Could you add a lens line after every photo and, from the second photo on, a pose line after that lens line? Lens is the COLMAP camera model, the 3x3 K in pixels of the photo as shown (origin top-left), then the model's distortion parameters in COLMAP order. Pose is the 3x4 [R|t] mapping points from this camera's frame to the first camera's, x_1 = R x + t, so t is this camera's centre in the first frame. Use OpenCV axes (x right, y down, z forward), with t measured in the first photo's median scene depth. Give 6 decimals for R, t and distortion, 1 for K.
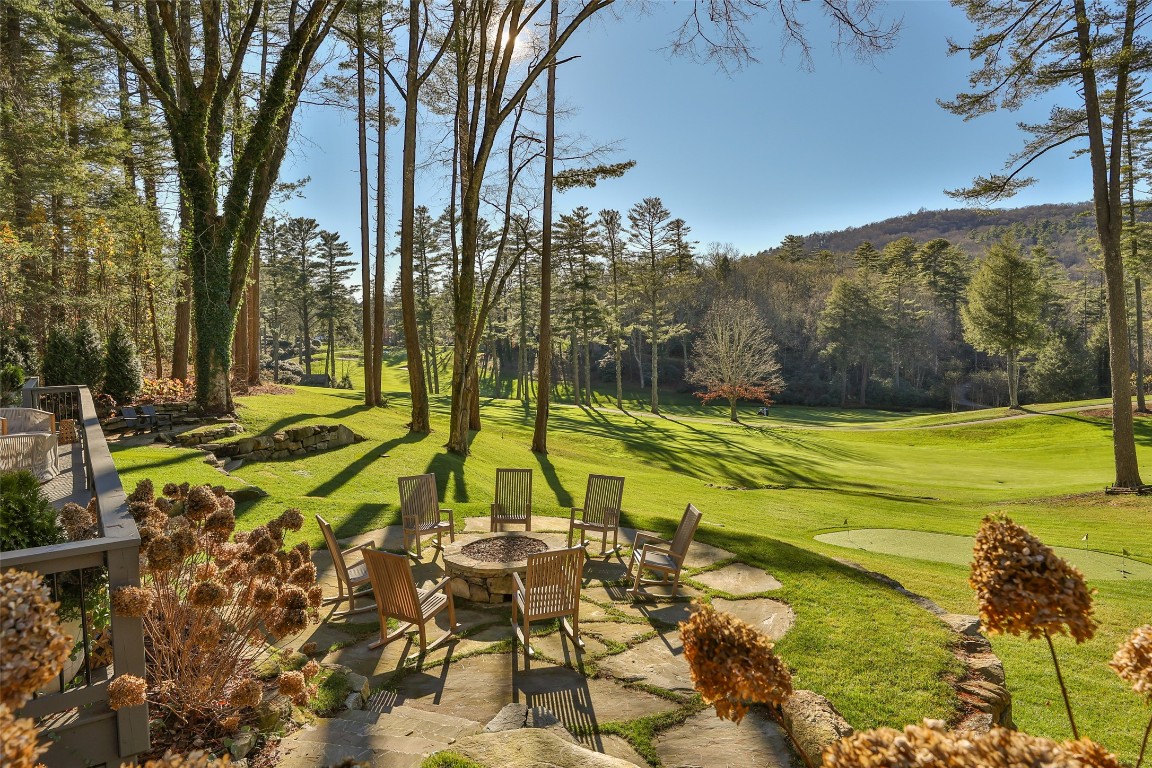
lens RADIAL K [[712.5, 0, 575.4], [0, 712.5, 375.7], [0, 0, 1]] dist [-0.029543, 0.017736]
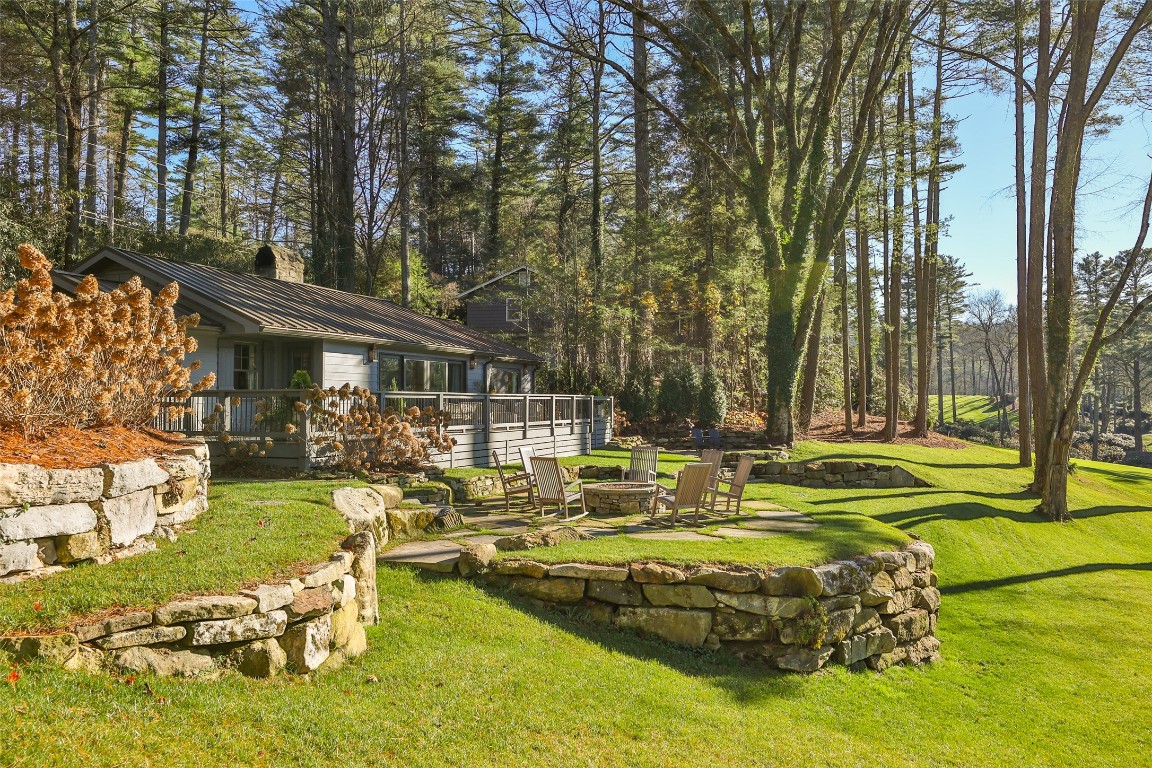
lens RADIAL K [[860.4, 0, 572.0], [0, 860.4, 382.5], [0, 0, 1]] dist [-0.005232, 0.003730]
pose [[0.532296, -0.011439, -0.846481, 0.110099], [-0.060152, 0.996870, -0.051297, 0.010781], [0.844419, 0.078223, 0.529942, -0.002349]]
